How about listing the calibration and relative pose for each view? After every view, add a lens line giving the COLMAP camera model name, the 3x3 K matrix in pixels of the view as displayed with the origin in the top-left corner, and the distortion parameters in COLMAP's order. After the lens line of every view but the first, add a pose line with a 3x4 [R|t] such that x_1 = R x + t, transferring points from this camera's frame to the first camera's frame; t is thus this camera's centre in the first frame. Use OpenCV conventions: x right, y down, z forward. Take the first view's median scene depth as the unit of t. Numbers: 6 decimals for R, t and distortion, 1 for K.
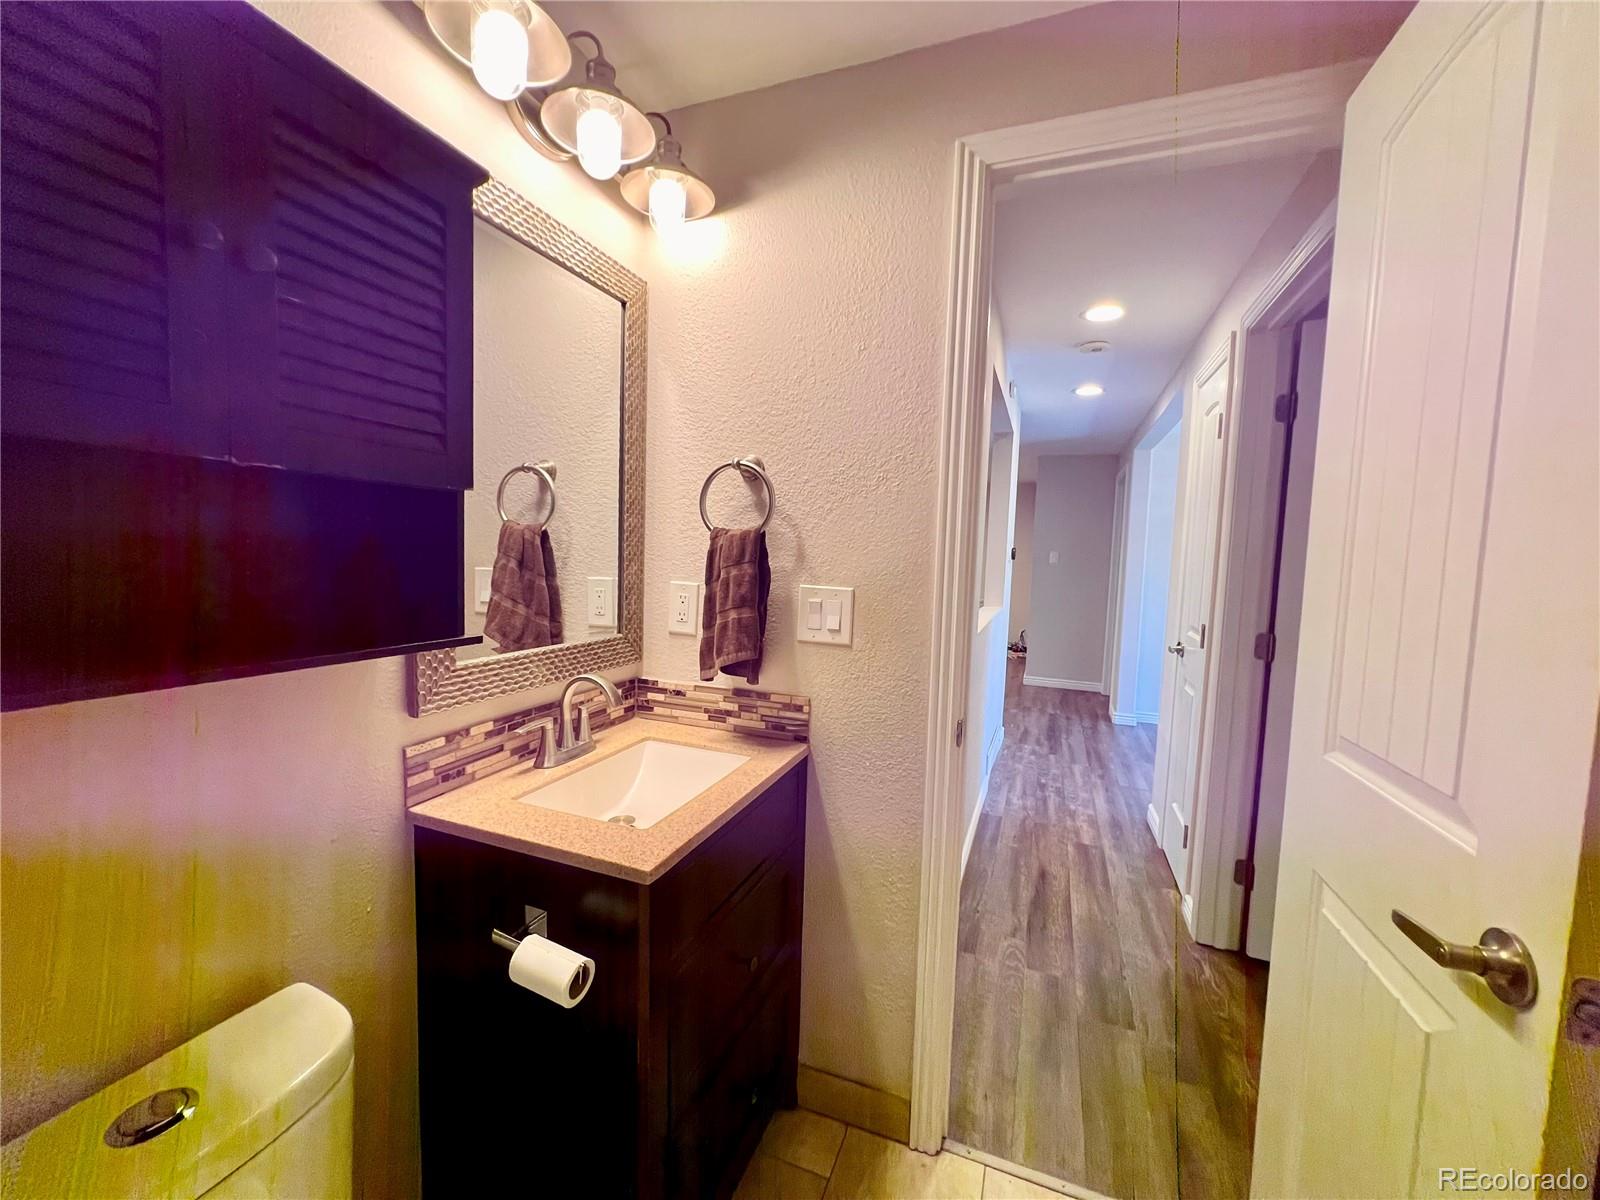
lens RADIAL K [[644.4, 0, 799.3], [0, 644.4, 596.0], [0, 0, 1]] dist [-0.002758, 0.001237]
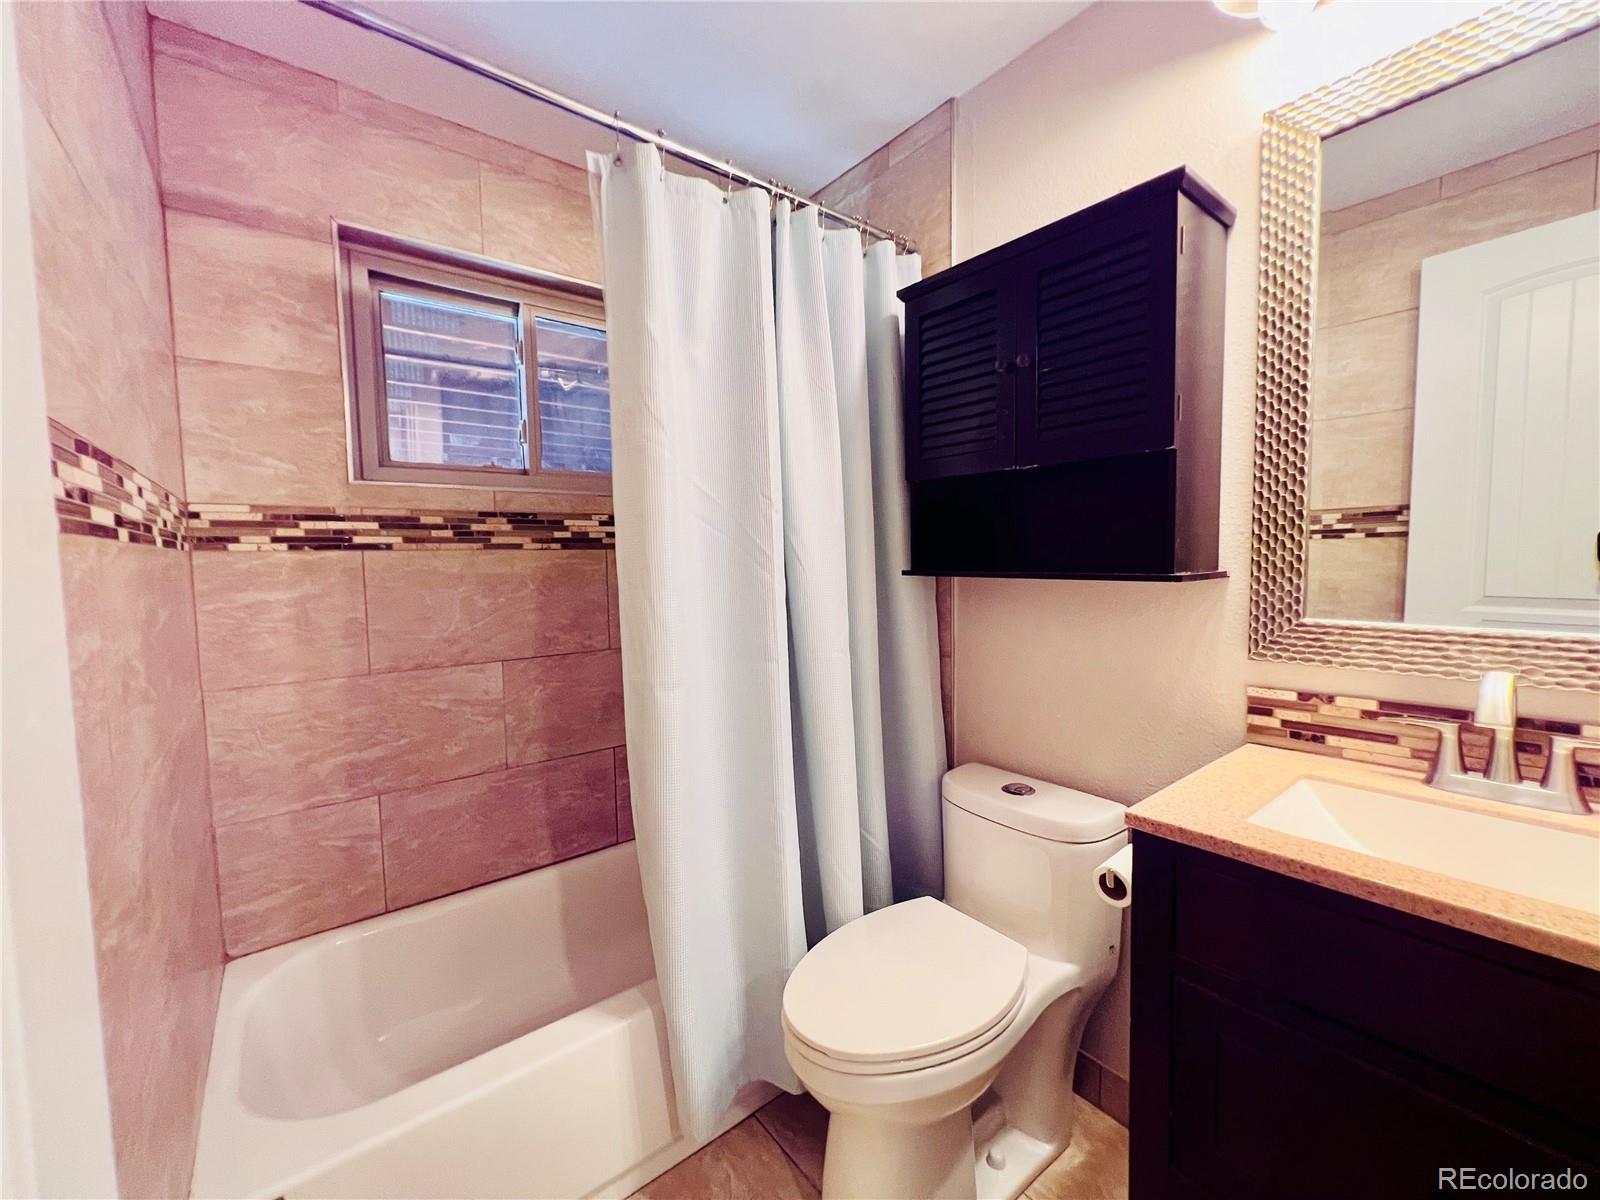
lens RADIAL K [[644.4, 0, 805.9], [0, 644.4, 602.3], [0, 0, 1]] dist [-0.002758, 0.001237]
pose [[-0.501455, 0.055498, -0.863402, 0.633350], [-0.054219, 0.993963, 0.095380, 0.029165], [0.863483, 0.094642, -0.495419, 0.798978]]
